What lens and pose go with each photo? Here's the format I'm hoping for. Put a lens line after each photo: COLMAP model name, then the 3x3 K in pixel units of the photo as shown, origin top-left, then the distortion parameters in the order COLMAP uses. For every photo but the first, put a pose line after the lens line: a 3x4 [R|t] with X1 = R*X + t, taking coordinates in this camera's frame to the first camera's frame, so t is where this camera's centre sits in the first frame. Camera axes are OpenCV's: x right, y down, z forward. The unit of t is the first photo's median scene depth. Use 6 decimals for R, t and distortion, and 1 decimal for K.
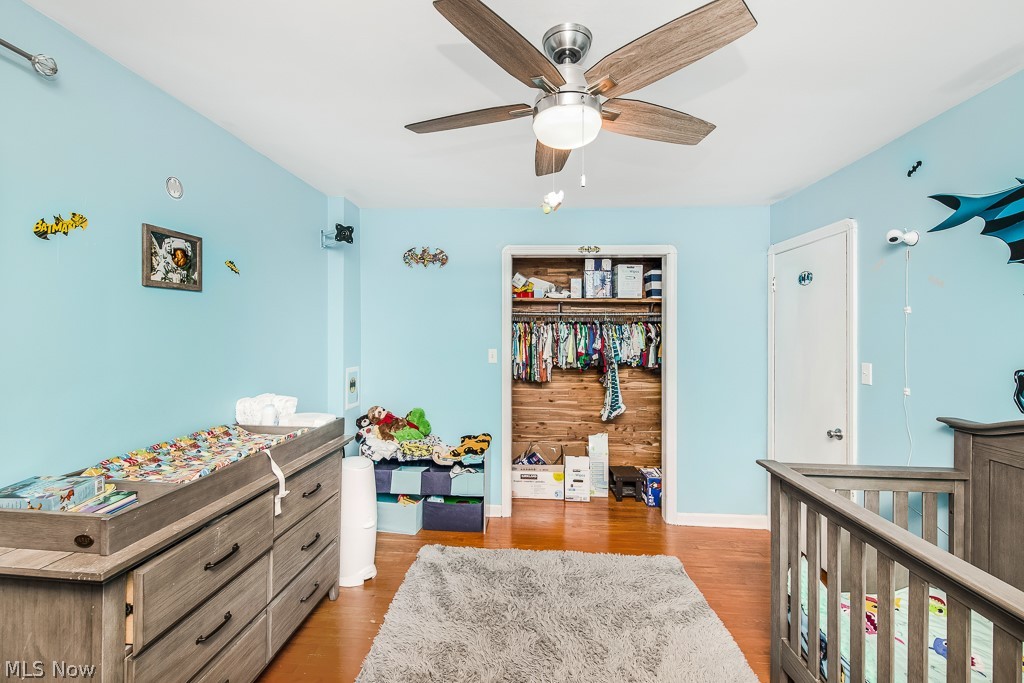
lens RADIAL K [[435.8, 0, 516.9], [0, 435.8, 335.5], [0, 0, 1]] dist [-0.001408, -0.000149]
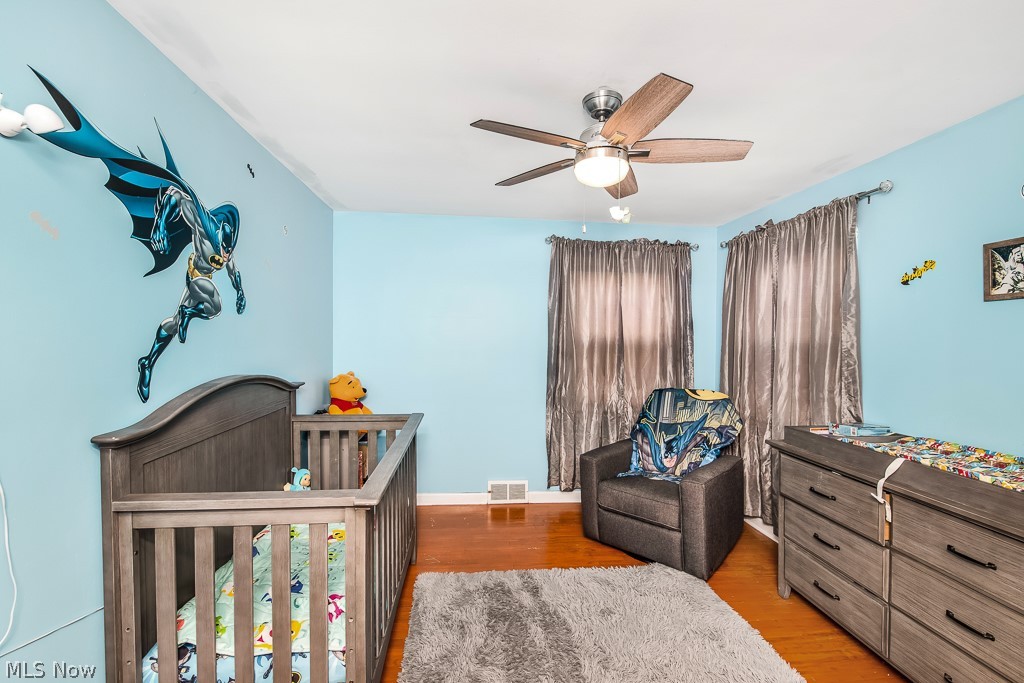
lens RADIAL K [[435.8, 0, 508.4], [0, 435.8, 342.5], [0, 0, 1]] dist [-0.001408, -0.000149]
pose [[-0.988946, -0.026887, -0.145816, 0.476272], [-0.029974, 0.999370, 0.019012, 0.004255], [0.145212, 0.023173, -0.989129, 1.876185]]
